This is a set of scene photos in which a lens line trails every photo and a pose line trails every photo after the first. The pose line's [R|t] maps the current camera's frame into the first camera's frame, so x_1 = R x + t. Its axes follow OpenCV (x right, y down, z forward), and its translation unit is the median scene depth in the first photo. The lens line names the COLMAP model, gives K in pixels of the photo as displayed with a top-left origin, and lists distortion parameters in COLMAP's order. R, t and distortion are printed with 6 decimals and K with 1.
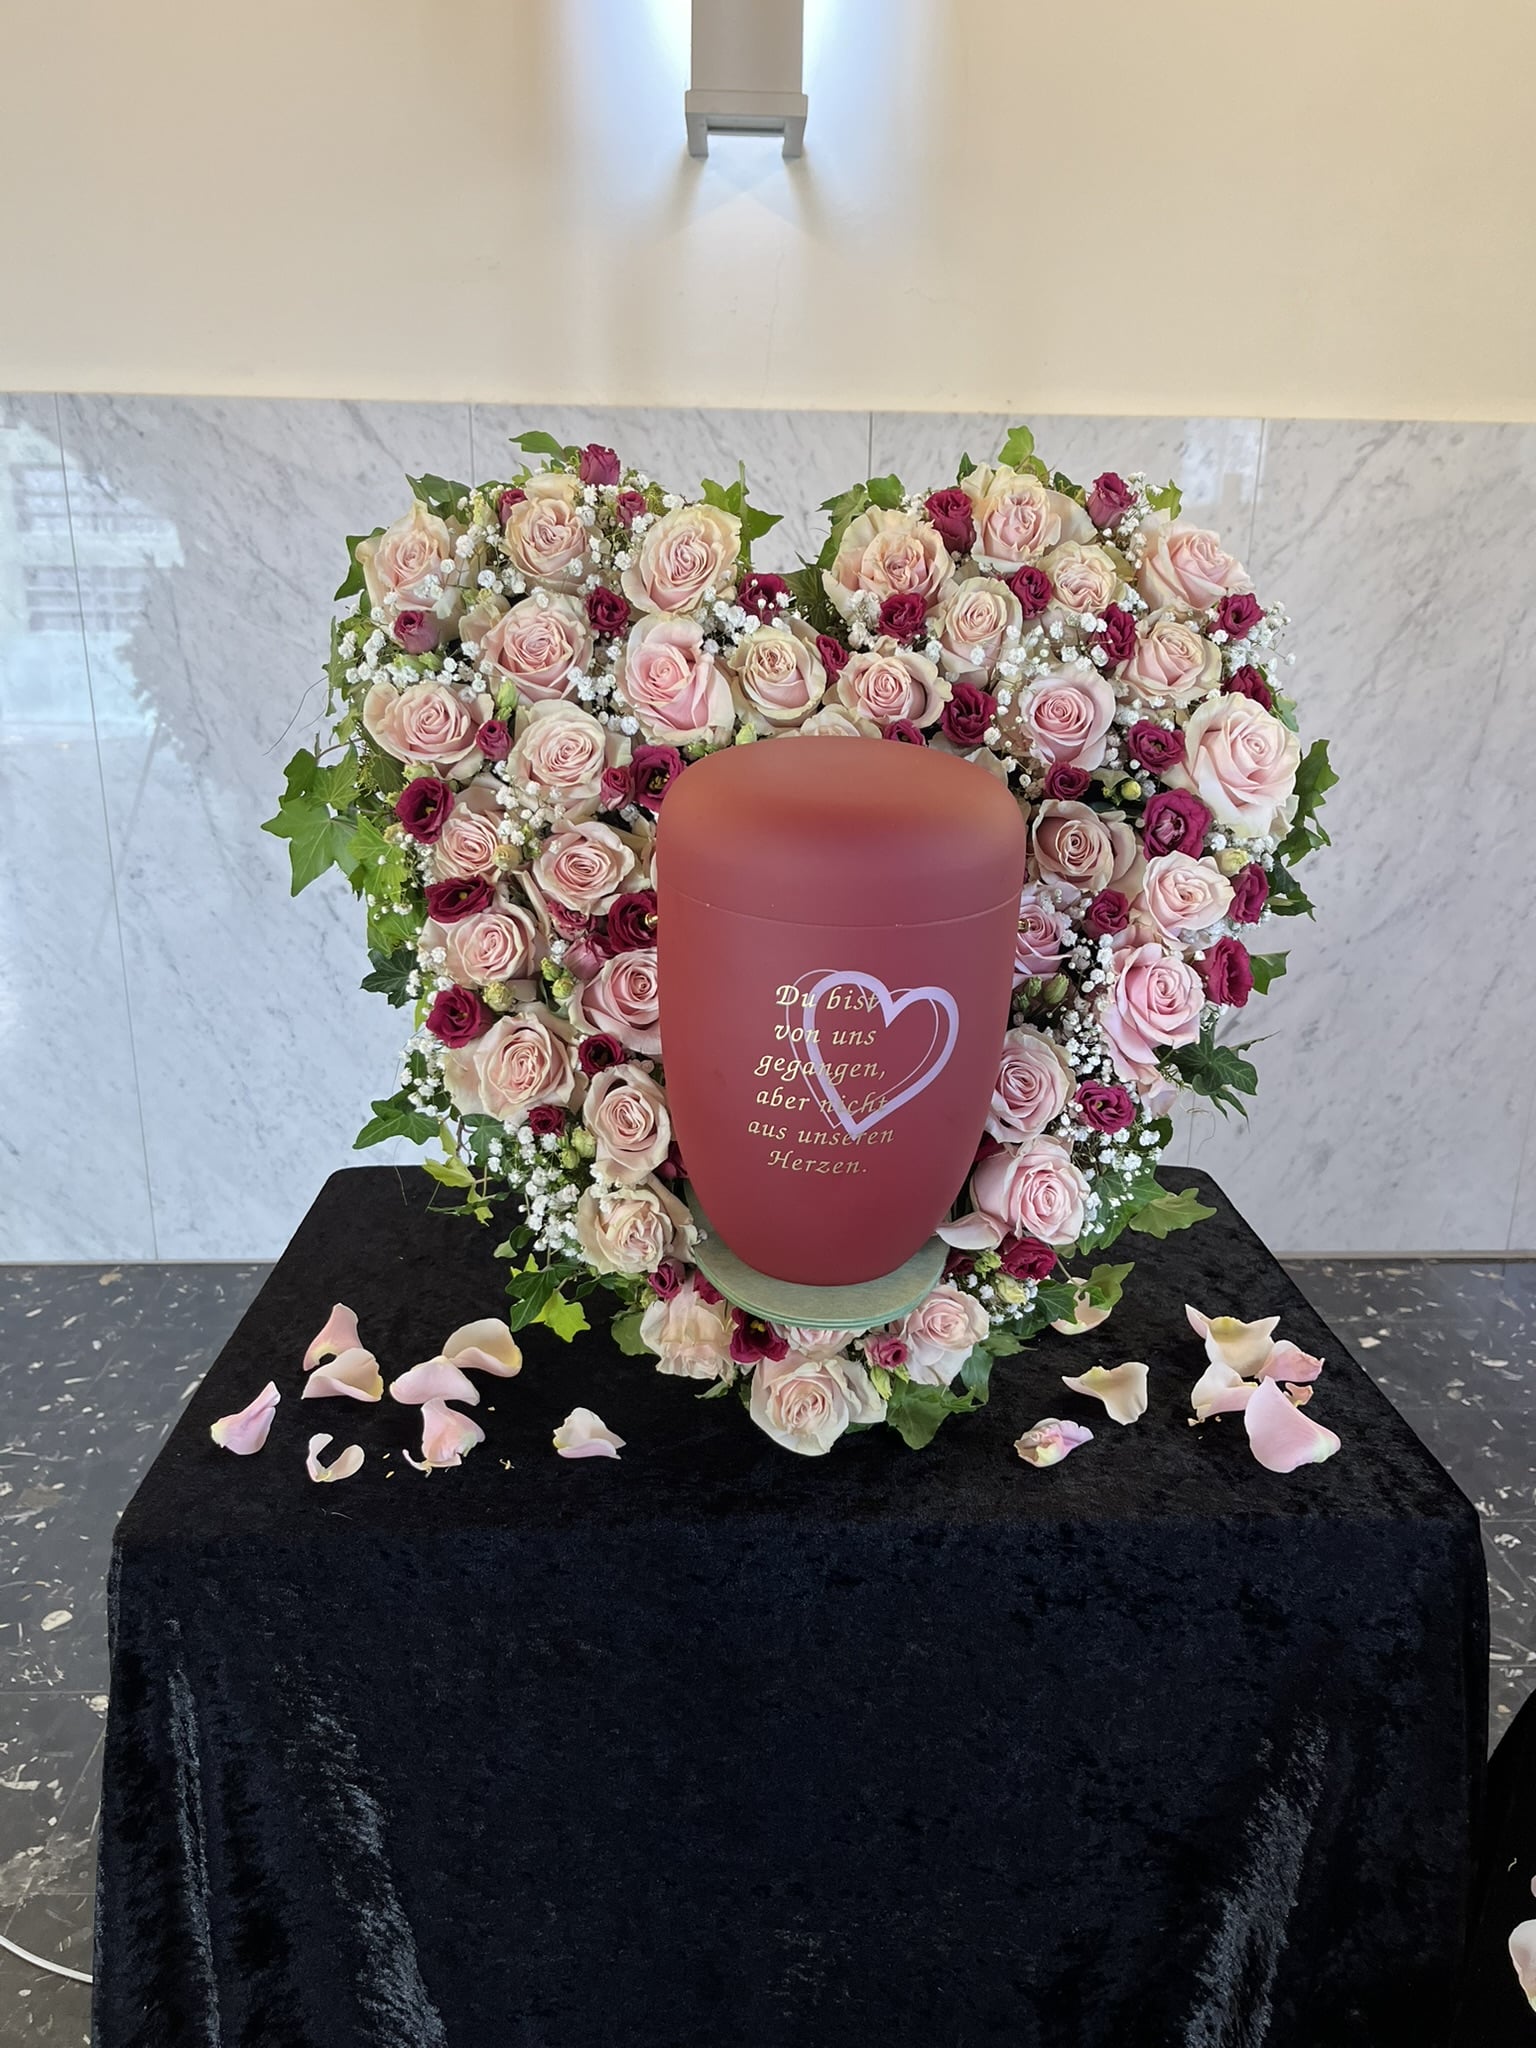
lens RADIAL K [[1567.8, 0, 771.2], [0, 1567.8, 1034.3], [0, 0, 1]] dist [0.060877, -0.096771]
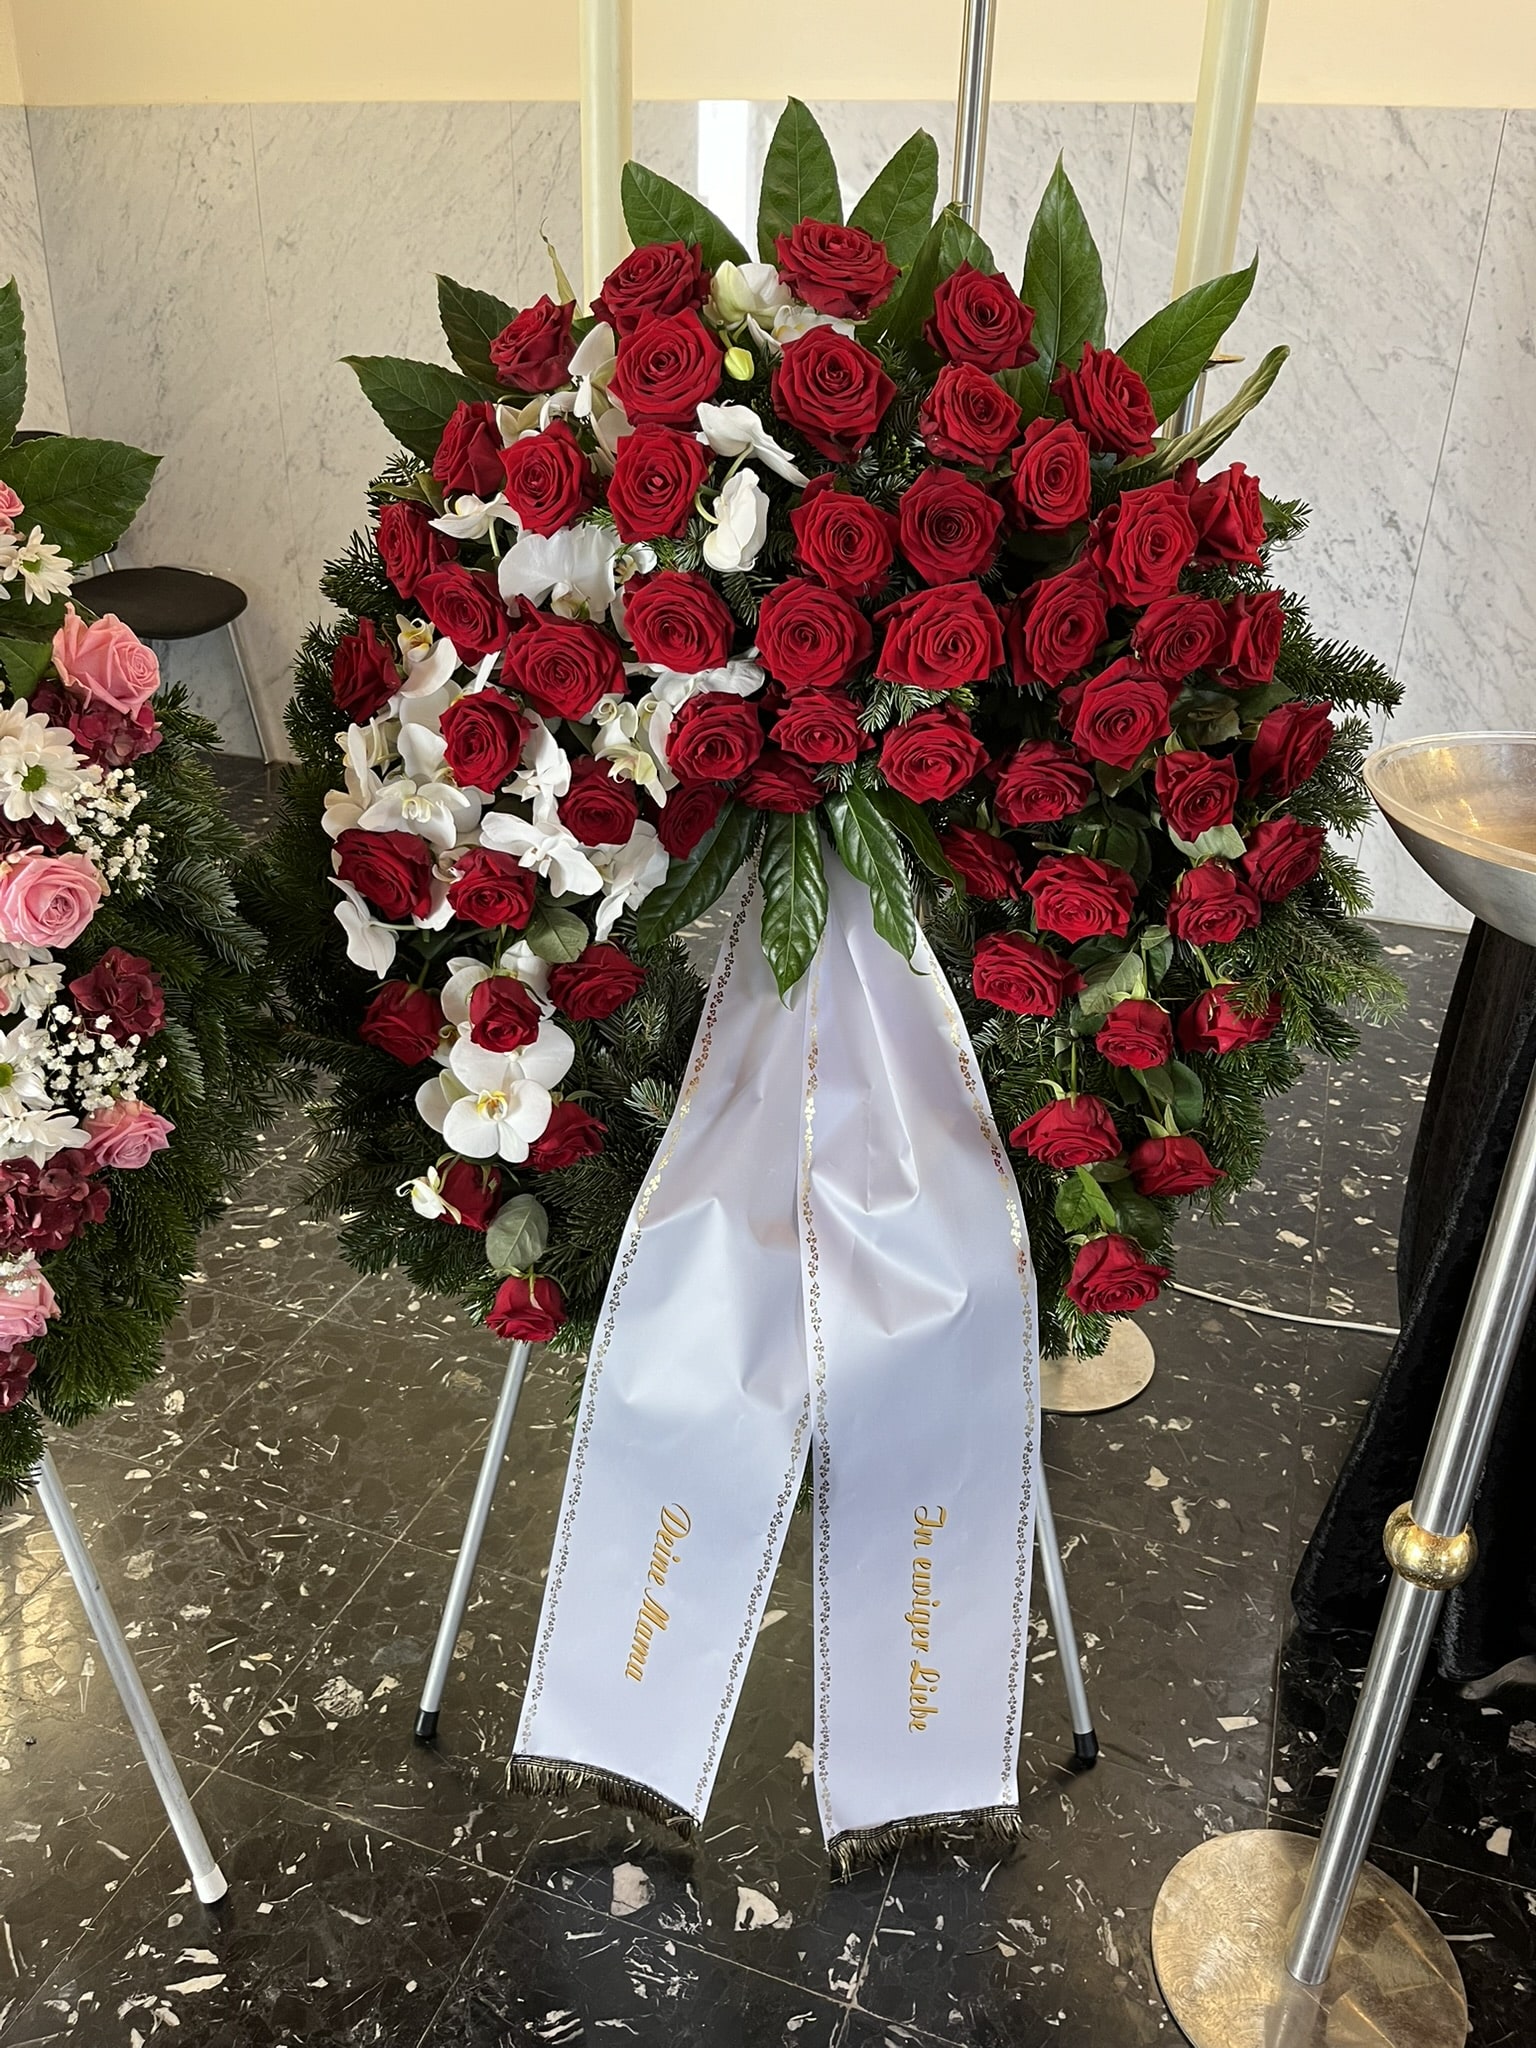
lens RADIAL K [[1567.8, 0, 771.2], [0, 1567.8, 1034.3], [0, 0, 1]] dist [0.060877, -0.096771]
pose [[0.929098, 0.172319, -0.327235, -0.206348], [-0.125262, 0.979144, 0.159961, 0.122712], [0.347974, -0.107630, 0.931305, -0.272005]]
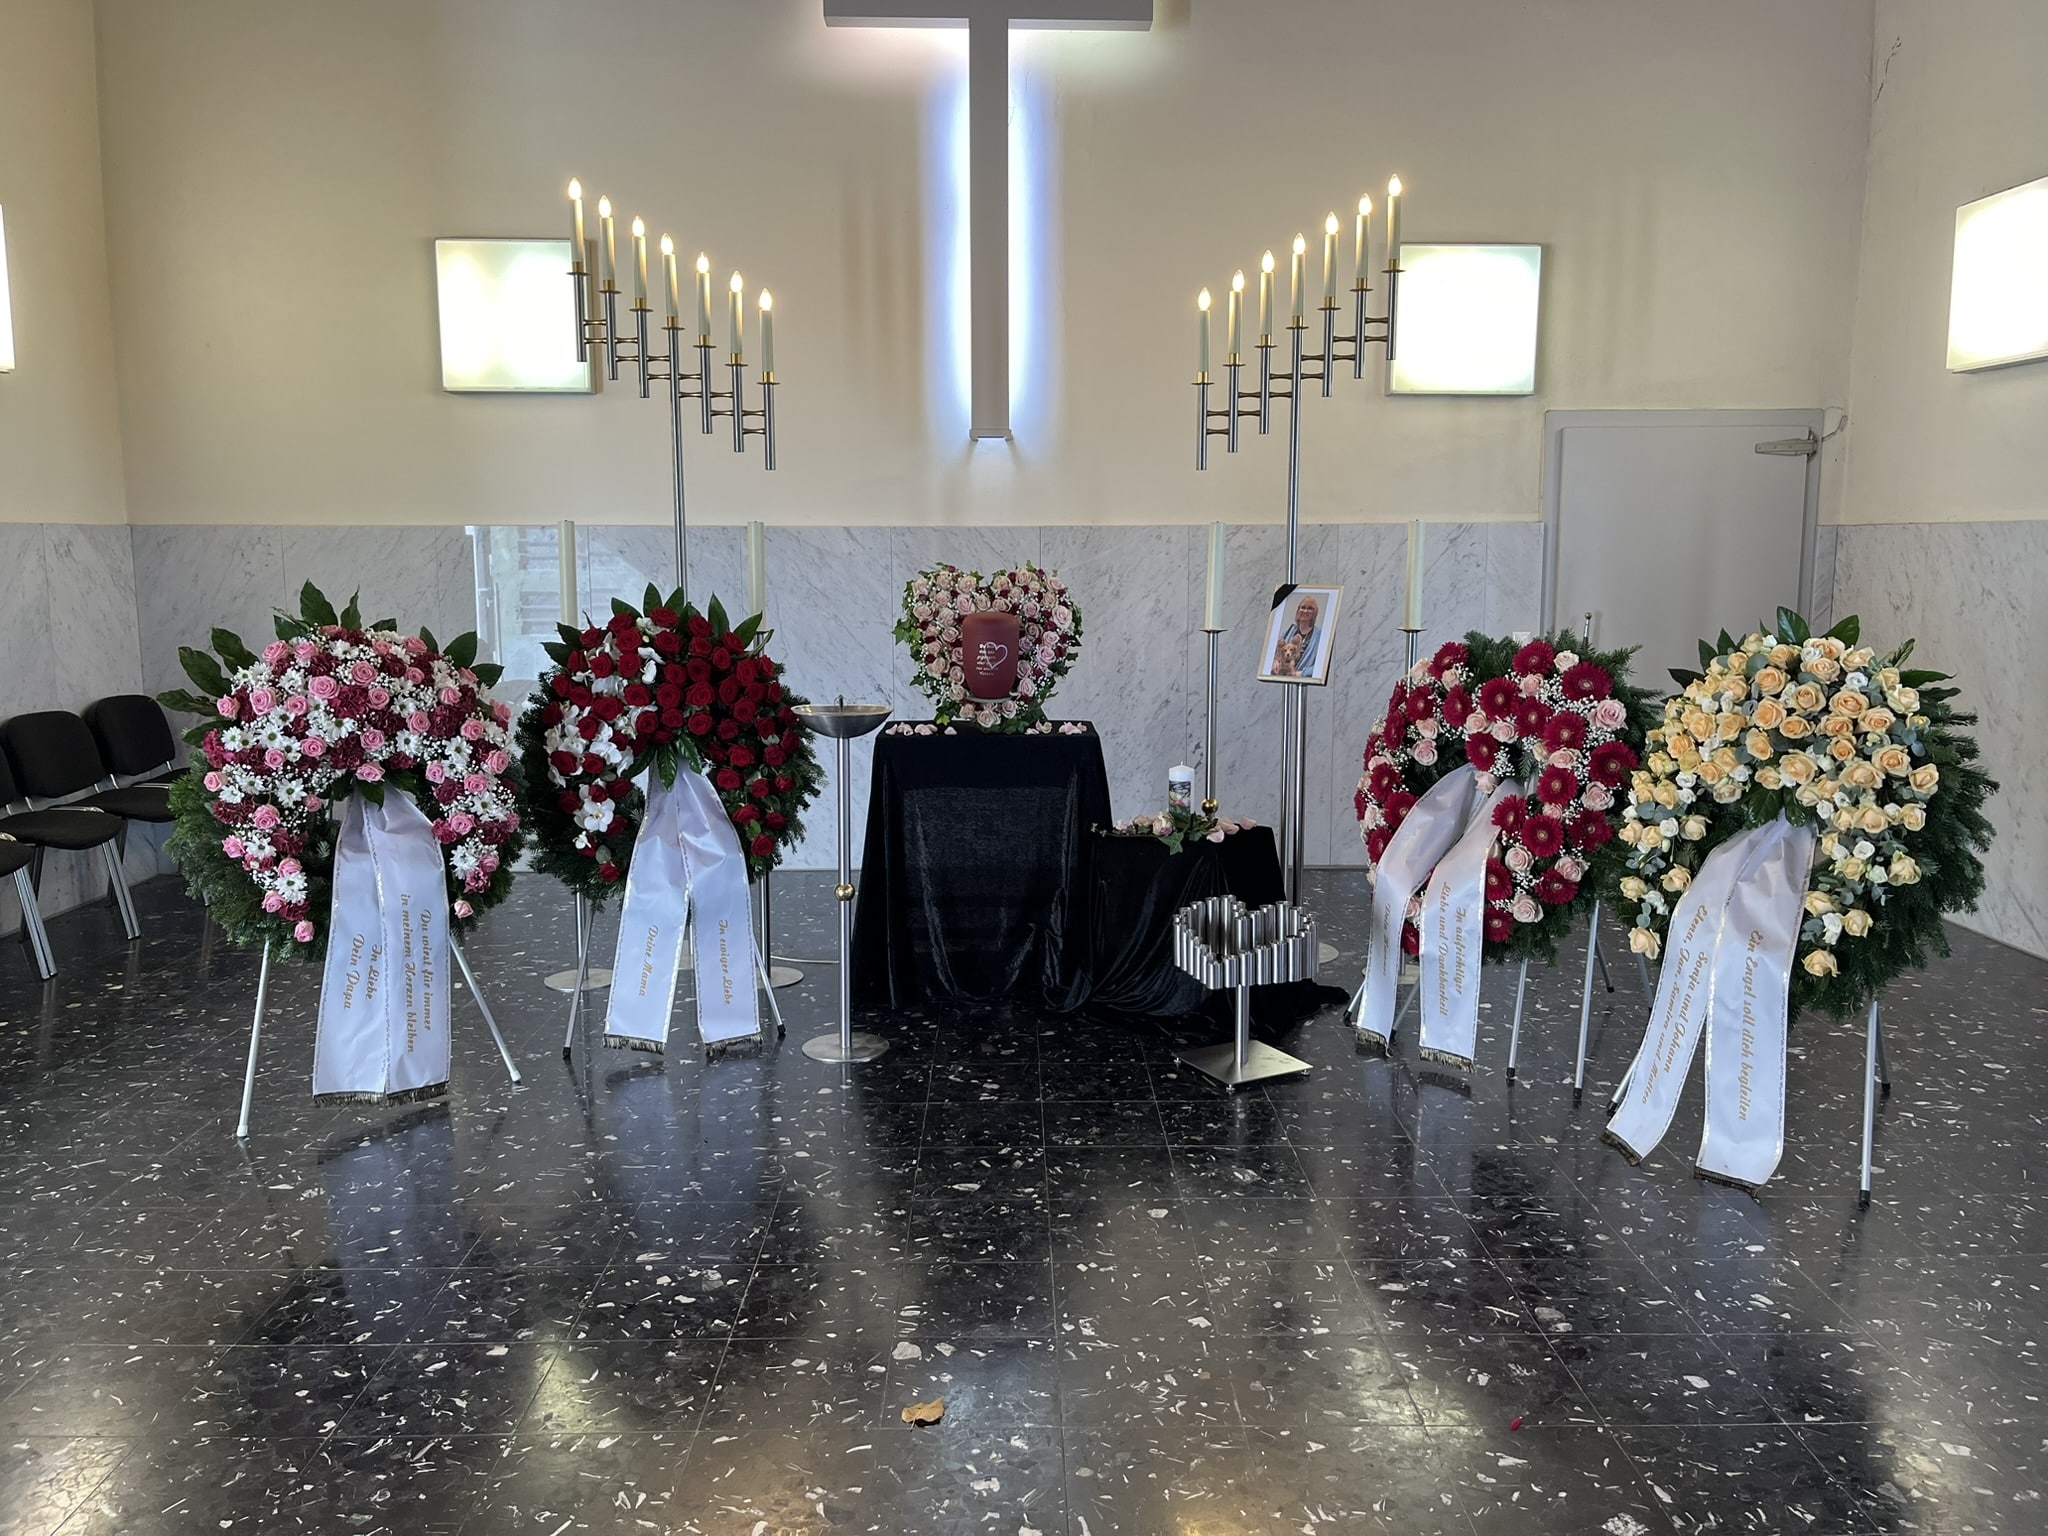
lens RADIAL K [[1567.8, 0, 1024.3], [0, 1567.8, 755.3], [0, 0, 1]] dist [0.060877, -0.096771]
pose [[0.999516, -0.014934, -0.027279, 0.109906], [0.009988, 0.984837, -0.173193, 0.475465], [0.029452, 0.172837, 0.984510, -1.647600]]
